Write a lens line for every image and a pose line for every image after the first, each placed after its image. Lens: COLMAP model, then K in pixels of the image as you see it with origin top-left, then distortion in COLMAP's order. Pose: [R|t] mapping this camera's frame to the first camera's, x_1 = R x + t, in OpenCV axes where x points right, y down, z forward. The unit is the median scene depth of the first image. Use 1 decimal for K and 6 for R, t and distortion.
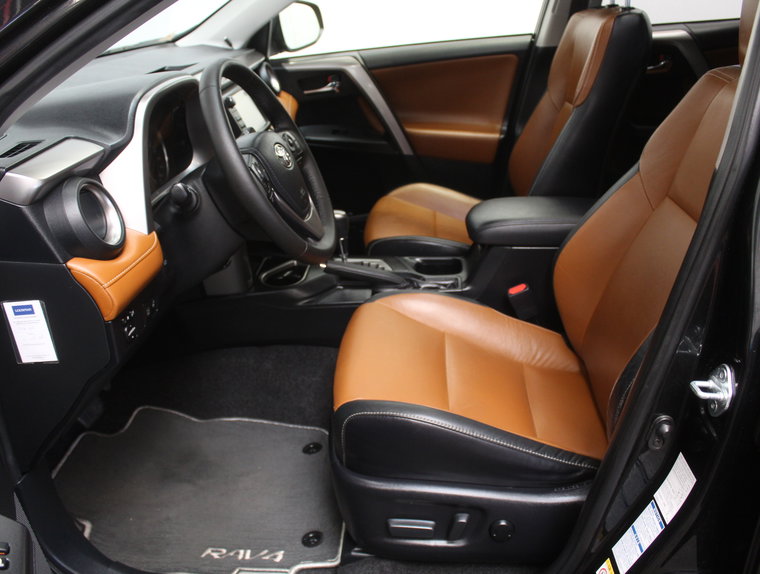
lens RADIAL K [[725.8, 0, 376.9], [0, 725.8, 284.1], [0, 0, 1]] dist [-0.102109, 0.000000]
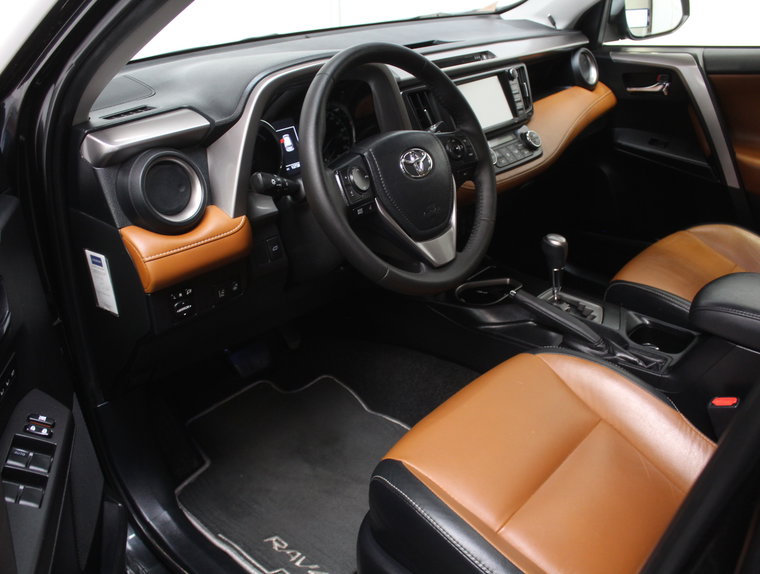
lens RADIAL K [[725.8, 0, 380.6], [0, 725.8, 290.9], [0, 0, 1]] dist [-0.102109, 0.000000]
pose [[0.788680, 0.284762, -0.544881, 0.245839], [-0.253270, 0.958056, 0.134100, -0.095679], [0.560213, 0.032240, 0.827721, 0.185915]]
